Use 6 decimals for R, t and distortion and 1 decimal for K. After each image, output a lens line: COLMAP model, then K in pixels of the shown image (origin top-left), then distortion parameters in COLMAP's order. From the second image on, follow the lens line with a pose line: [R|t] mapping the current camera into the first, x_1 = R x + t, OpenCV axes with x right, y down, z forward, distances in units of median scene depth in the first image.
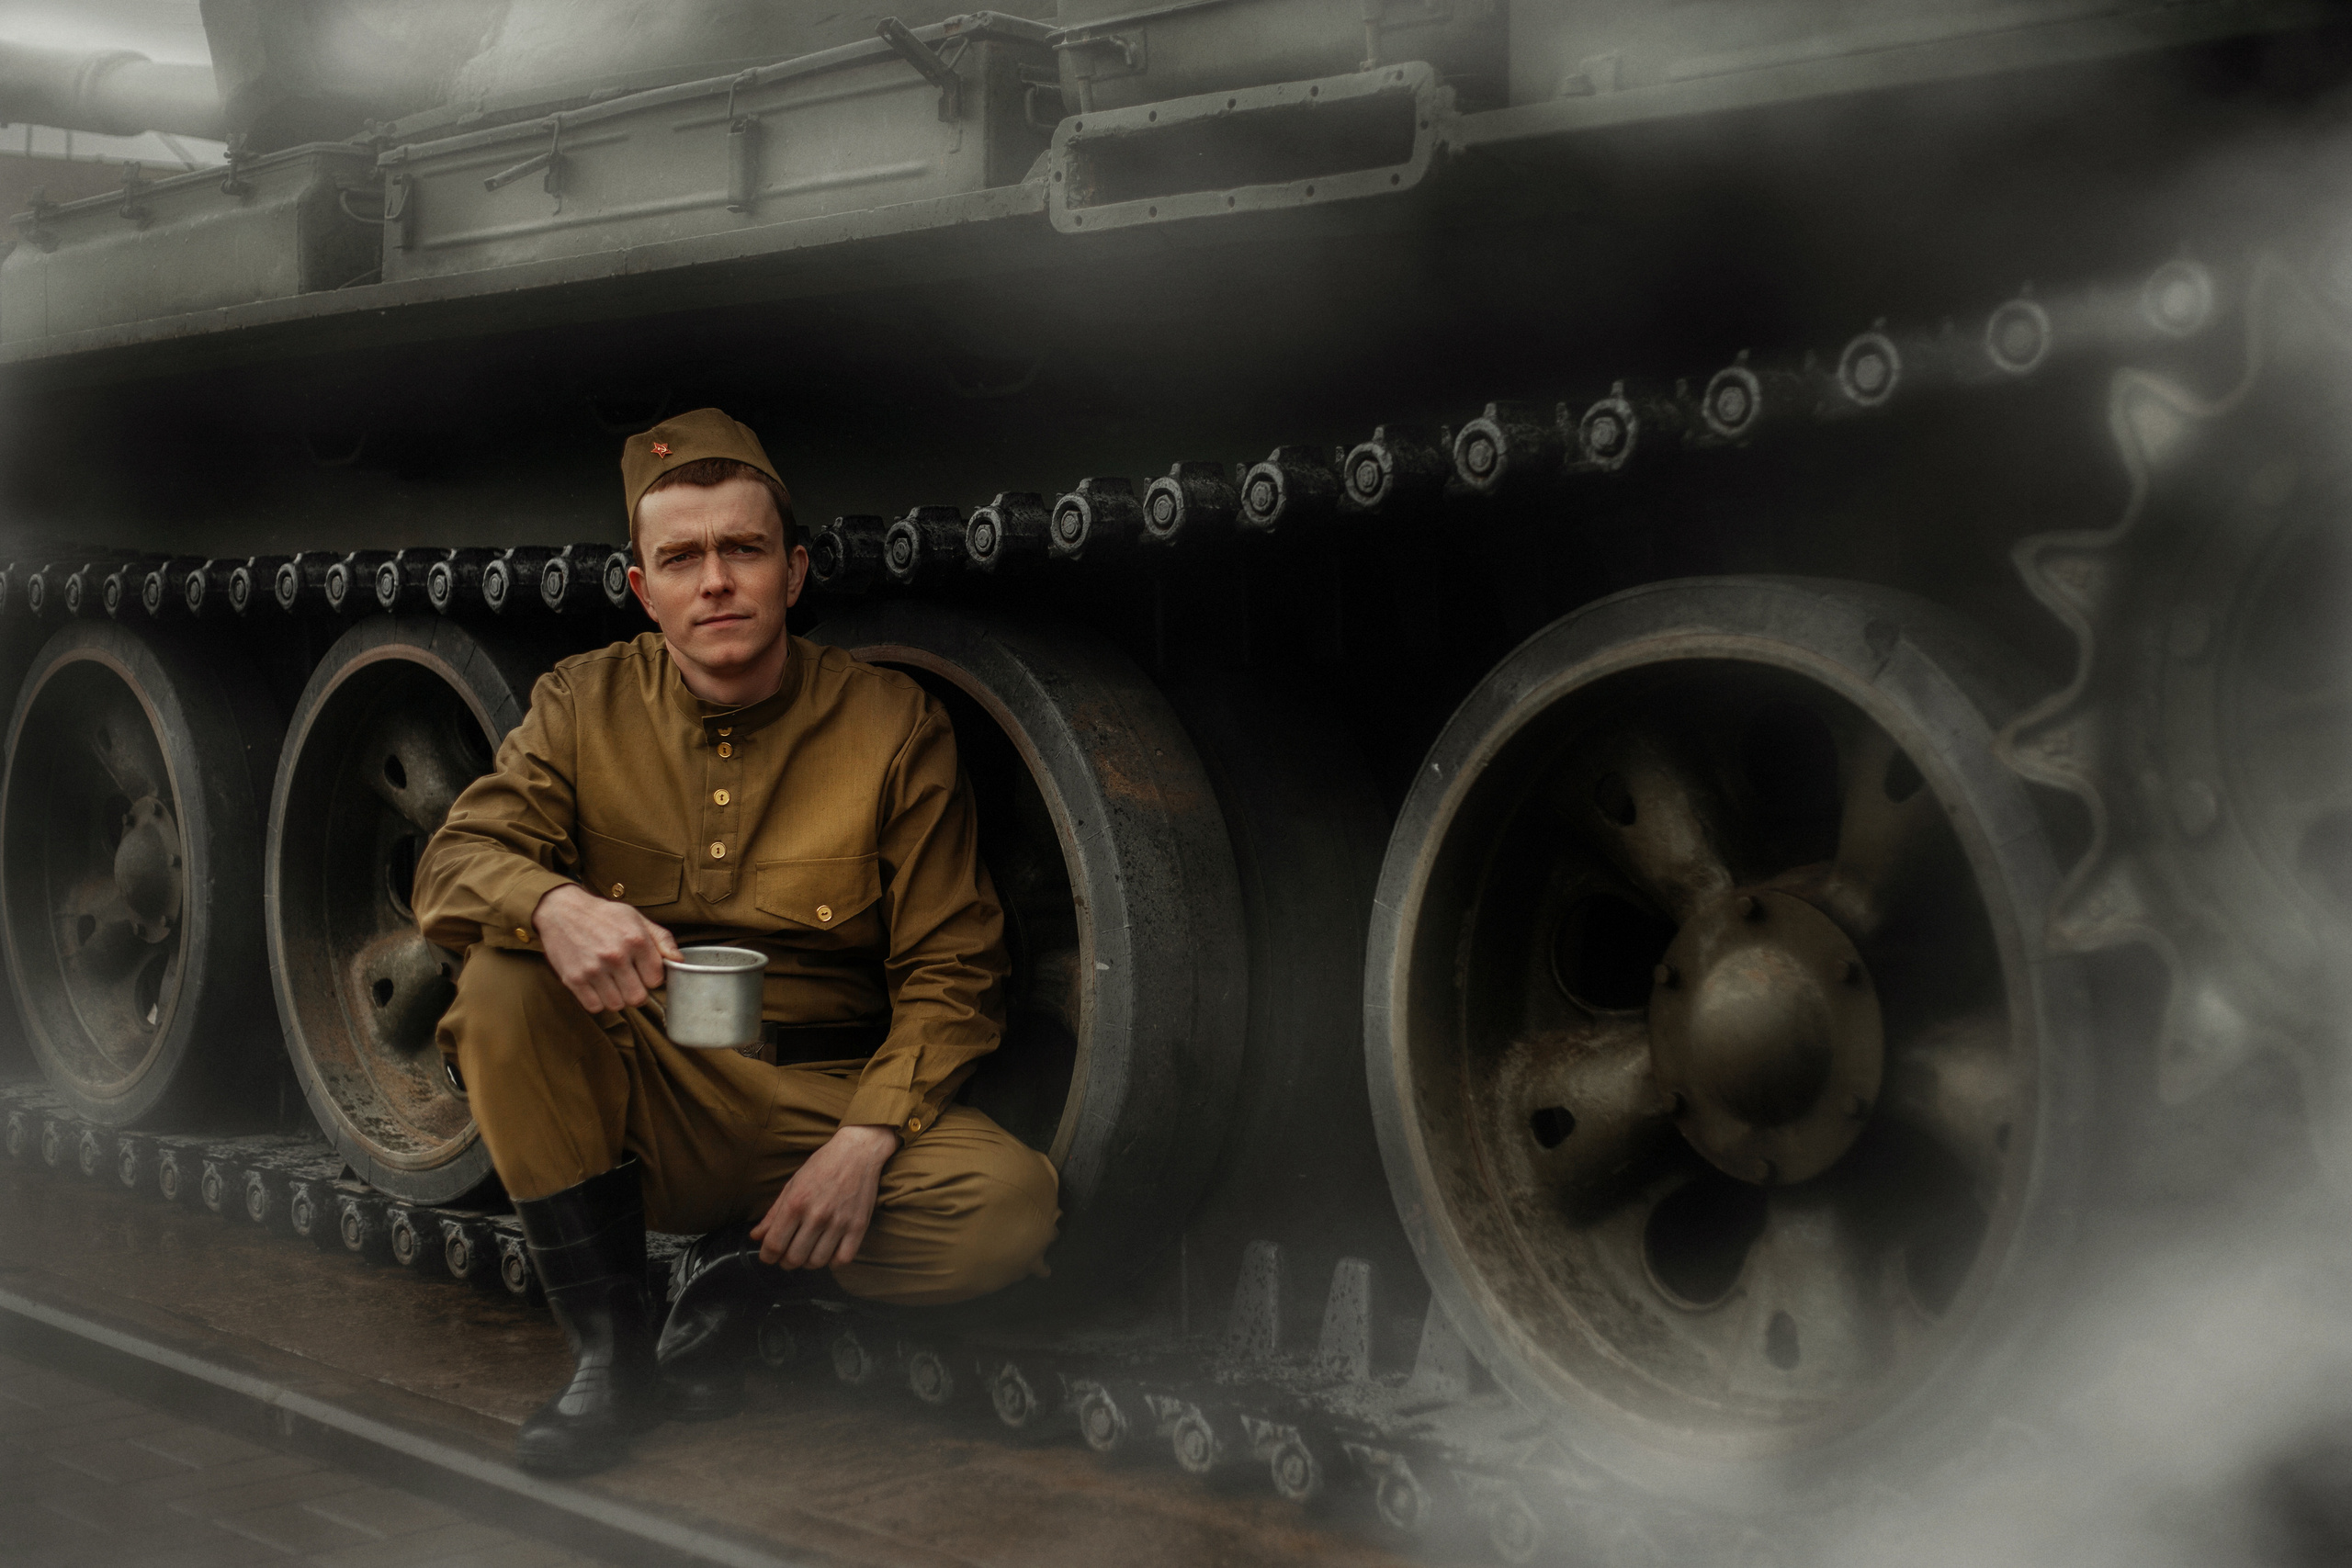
lens RADIAL K [[3406.3, 0, 1161.7], [0, 3406.3, 792.9], [0, 0, 1]] dist [-0.100272, 0.000000]
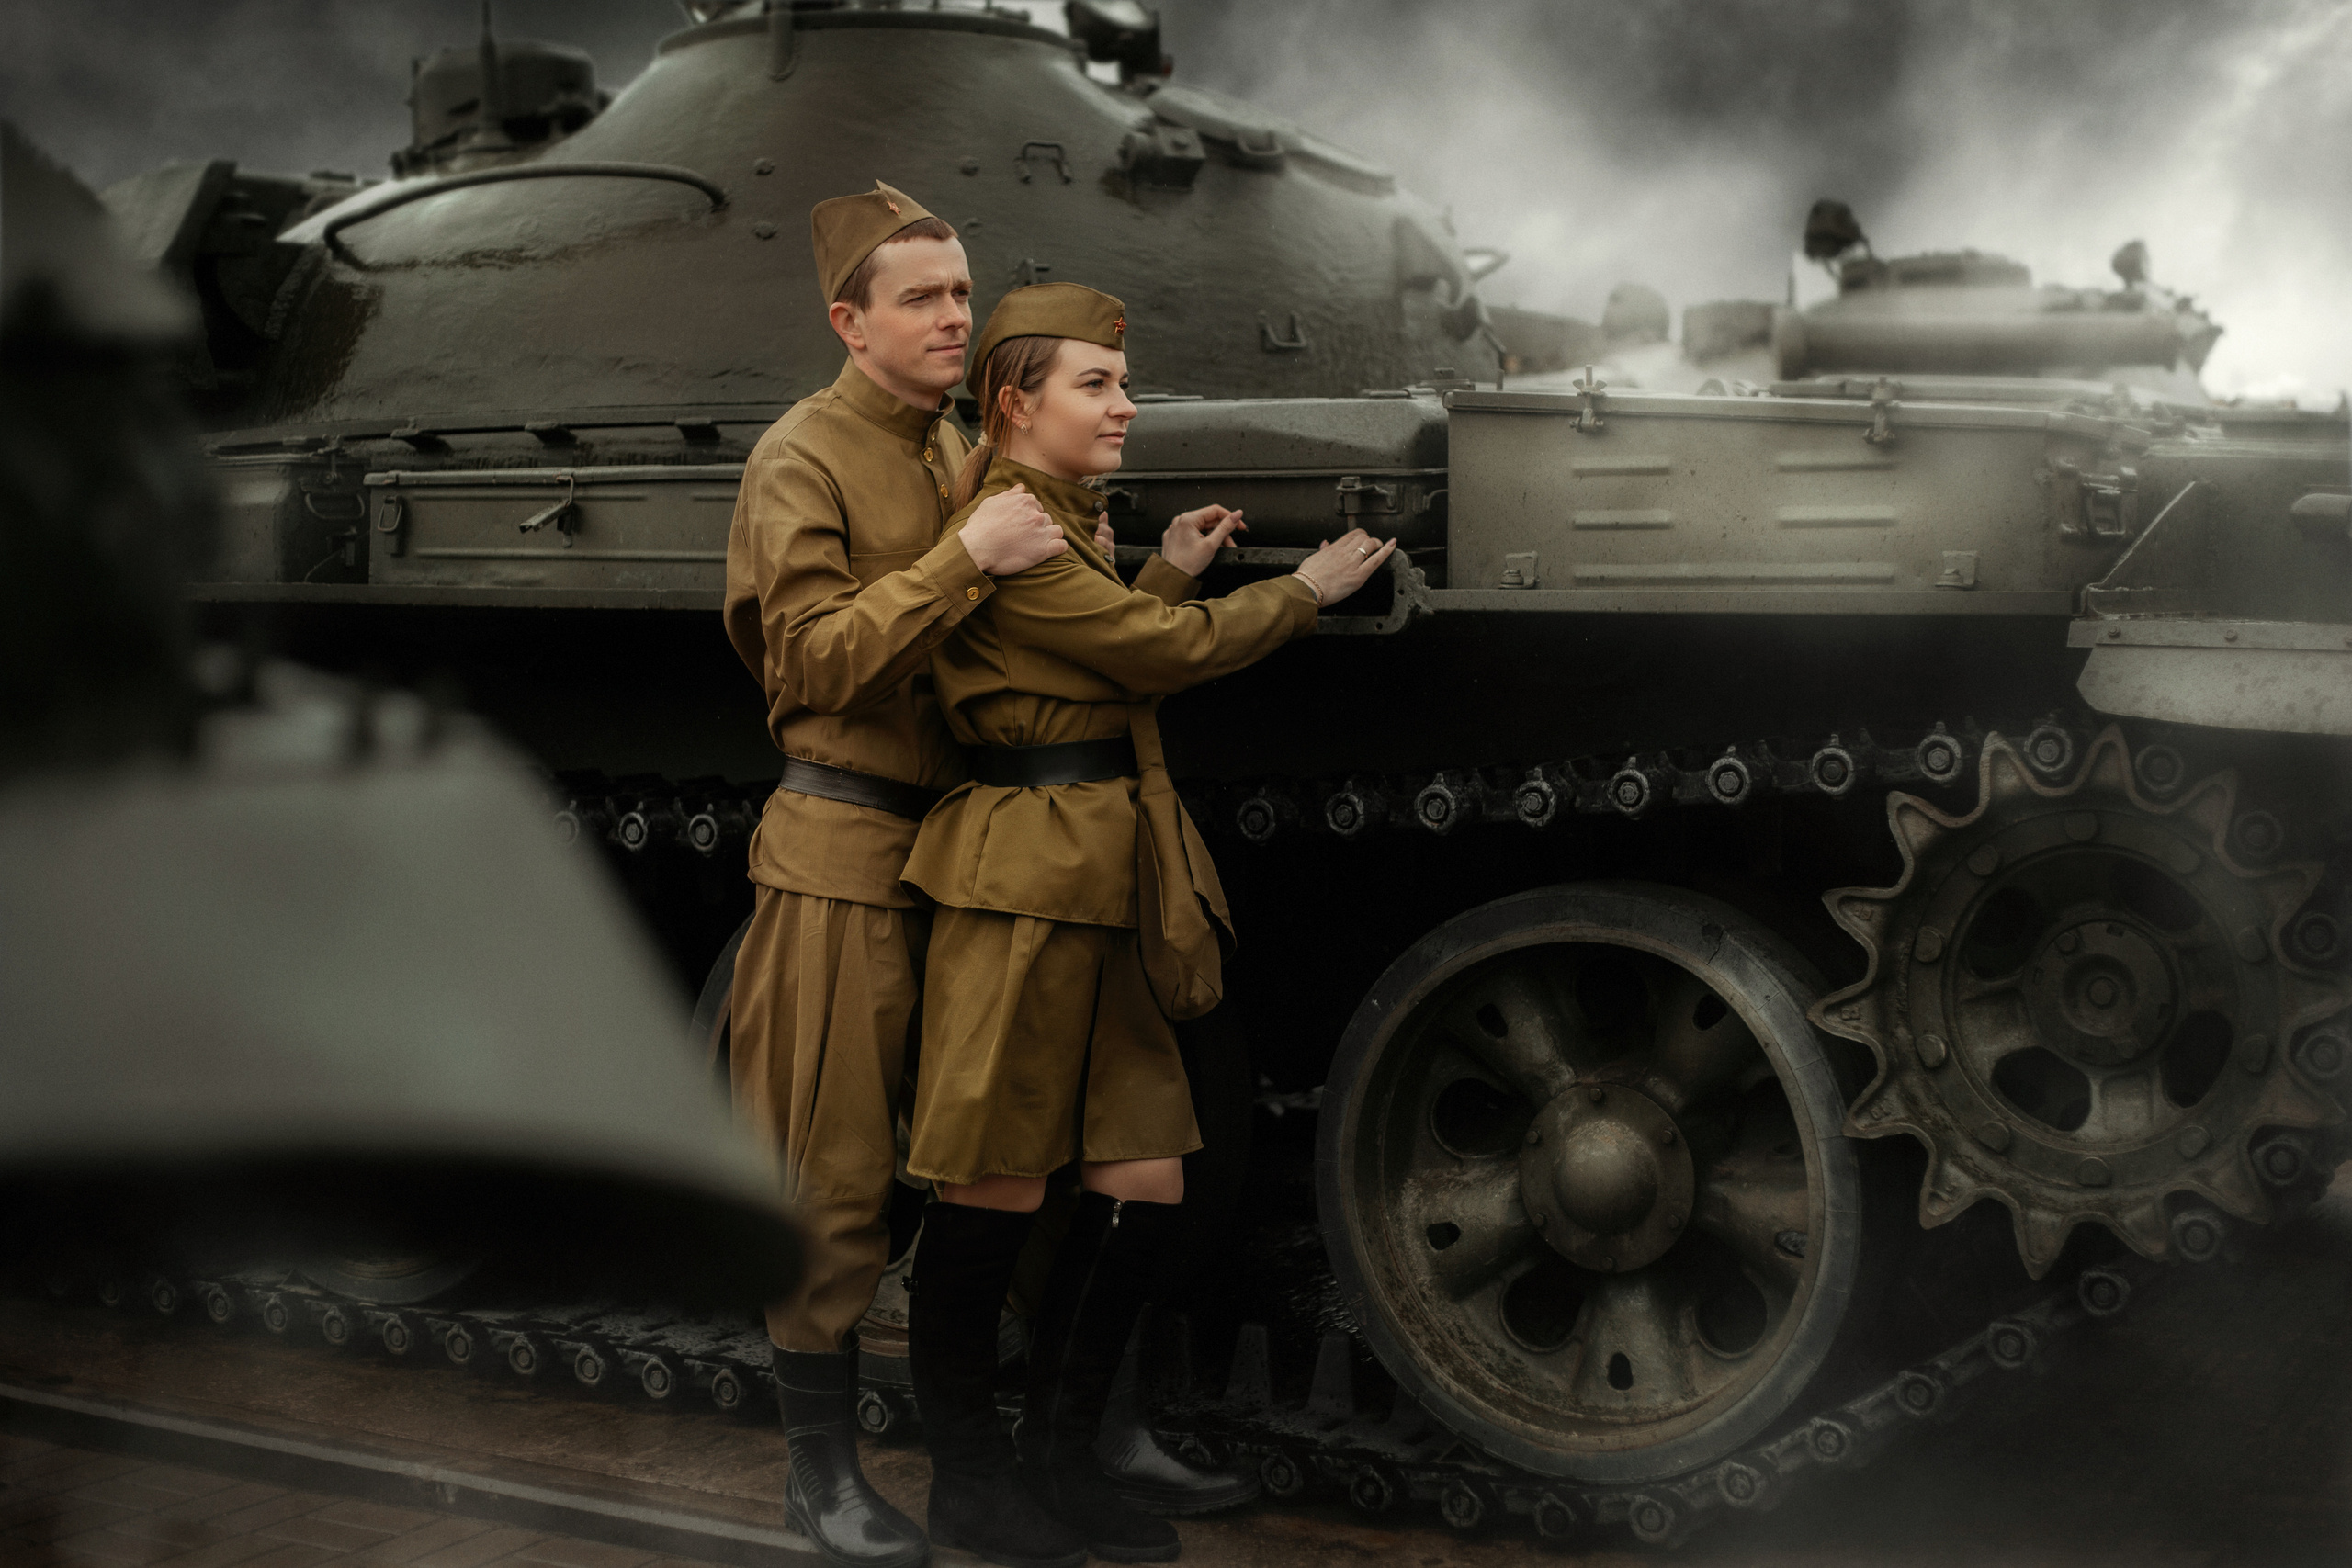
lens RADIAL K [[3406.3, 0, 1160.3], [0, 3406.3, 779.7], [0, 0, 1]] dist [-0.100272, 0.000000]
pose [[0.955781, -0.018097, 0.293523, -0.422261], [0.012601, 0.999708, 0.020605, -0.129796], [-0.293811, -0.015996, 0.955730, -0.378572]]
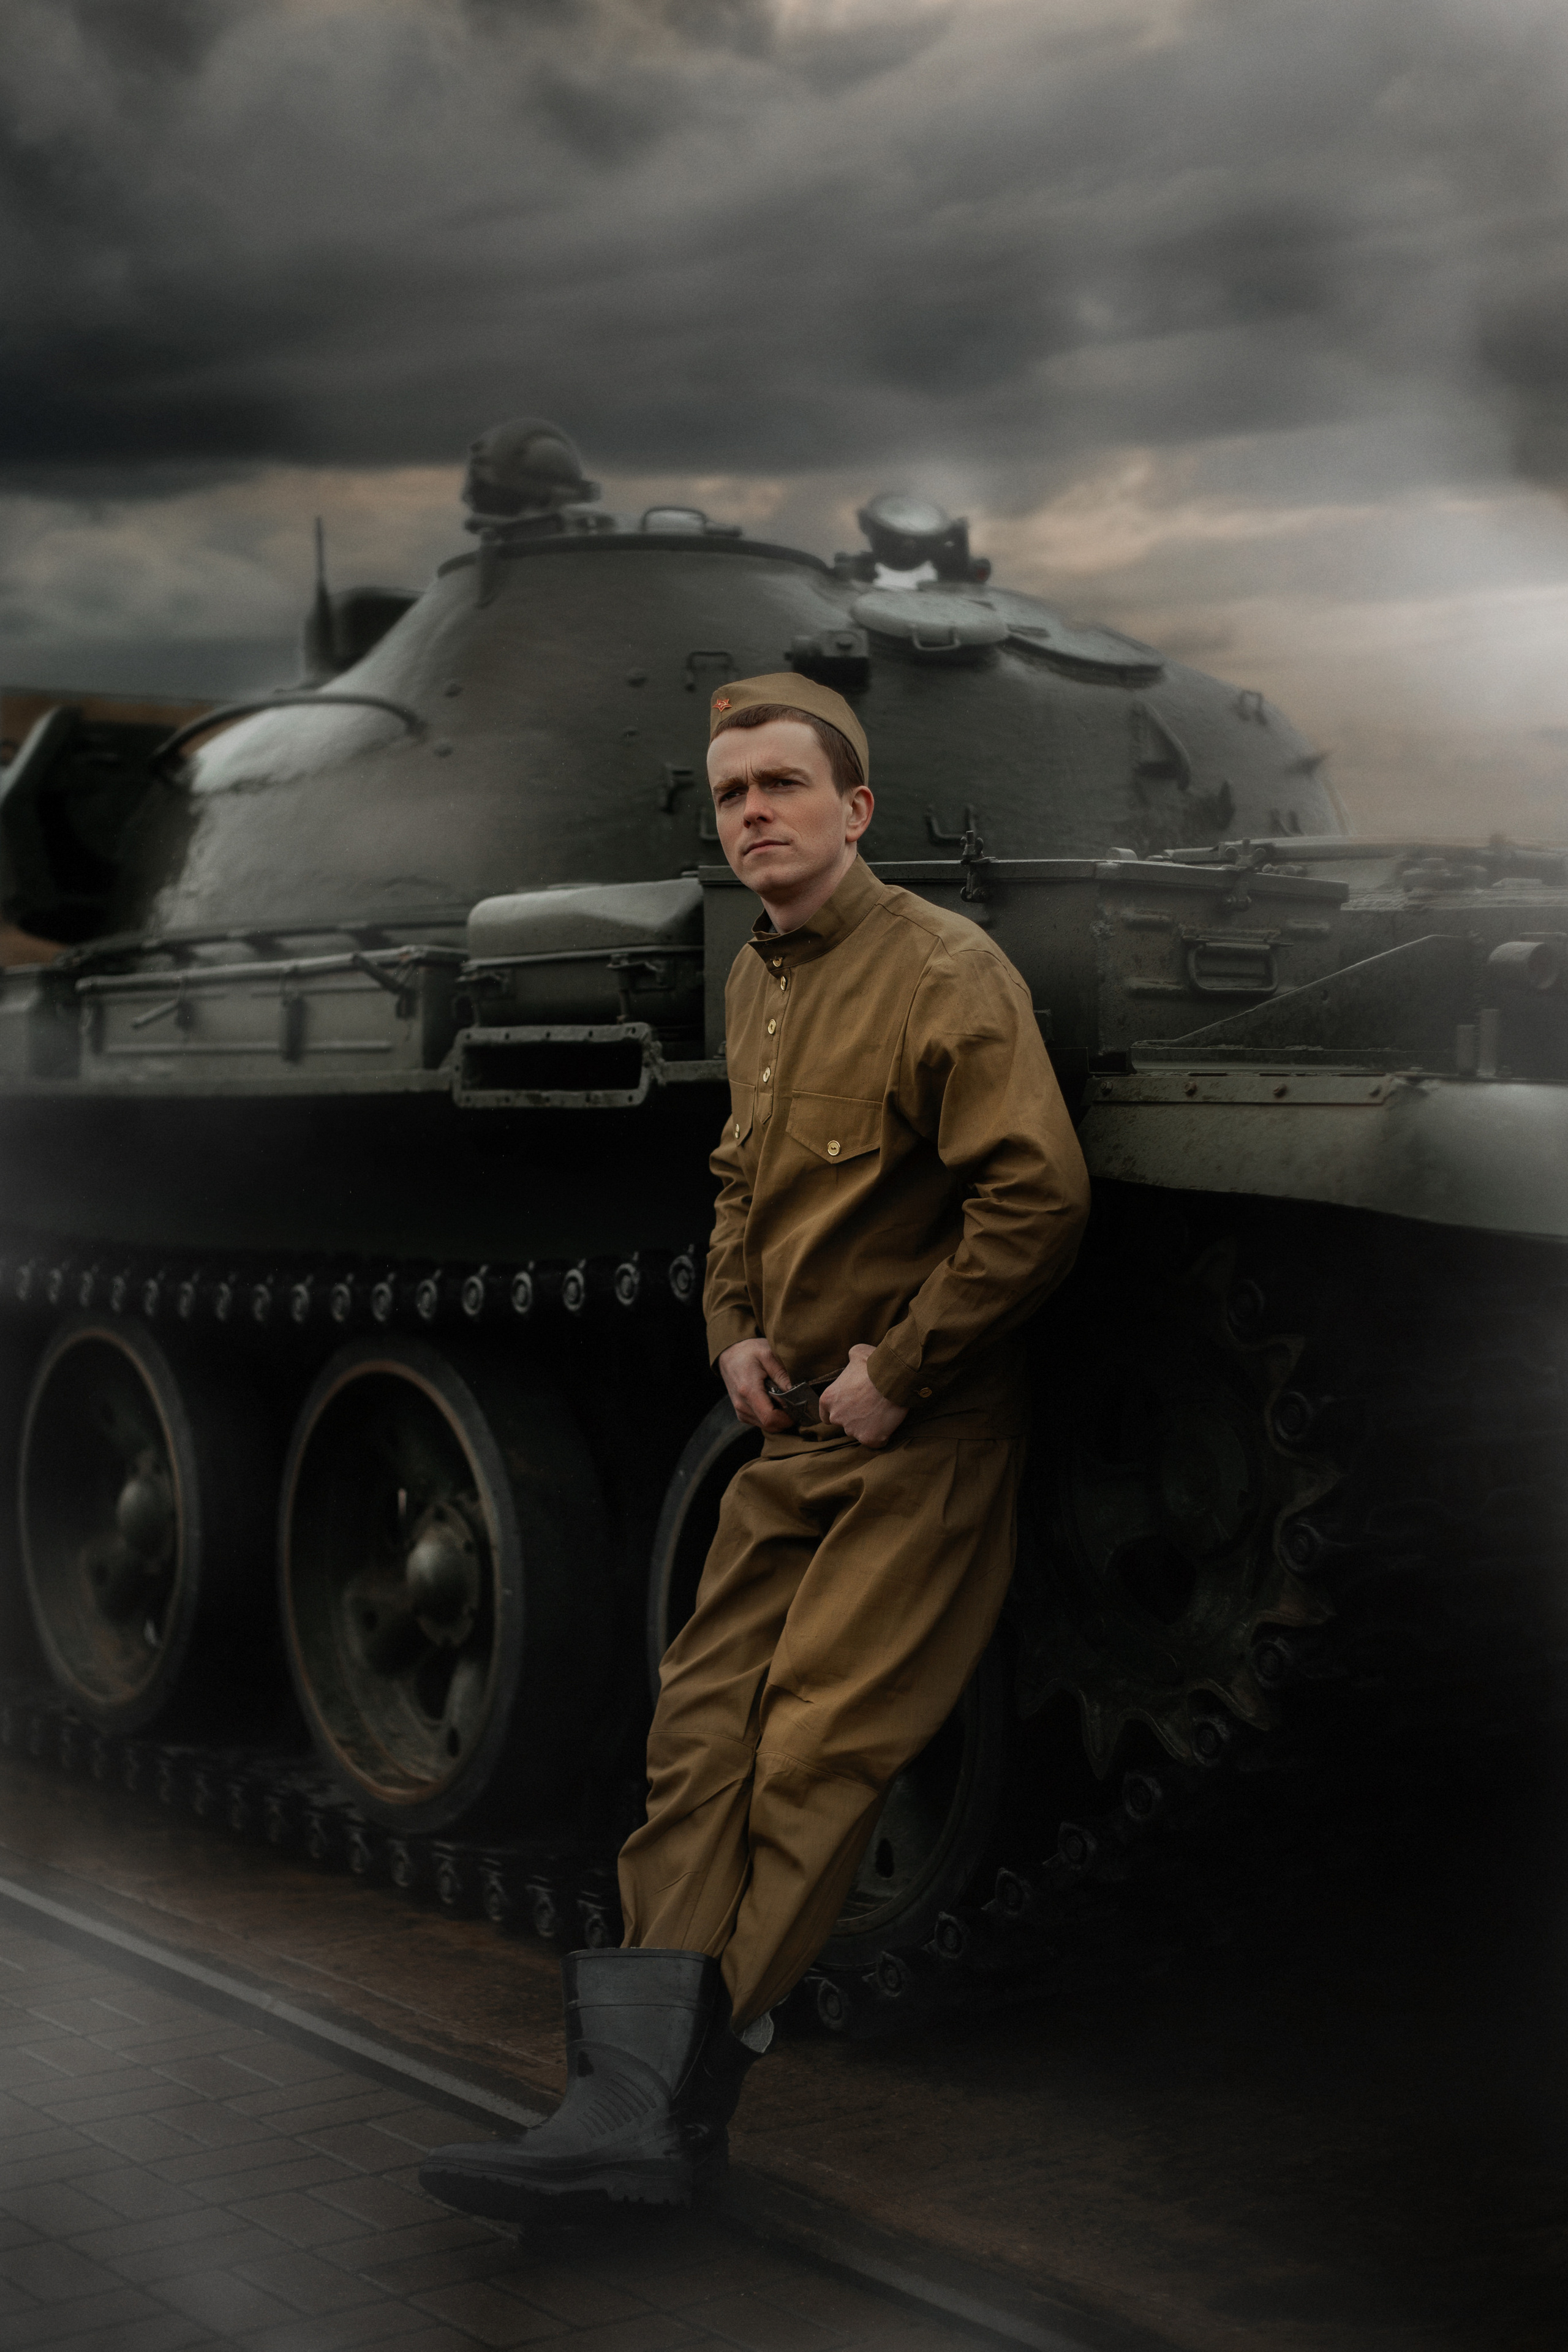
lens RADIAL K [[3406.7, 0, 795.1], [0, 3406.7, 1175.1], [0, 0, 1]] dist [-0.100272, 0.000000]
pose [[0.995040, -0.004250, -0.099387, 0.266289], [0.001471, 0.999606, -0.028022, -0.092056], [0.099467, 0.027737, 0.994654, -0.475576]]
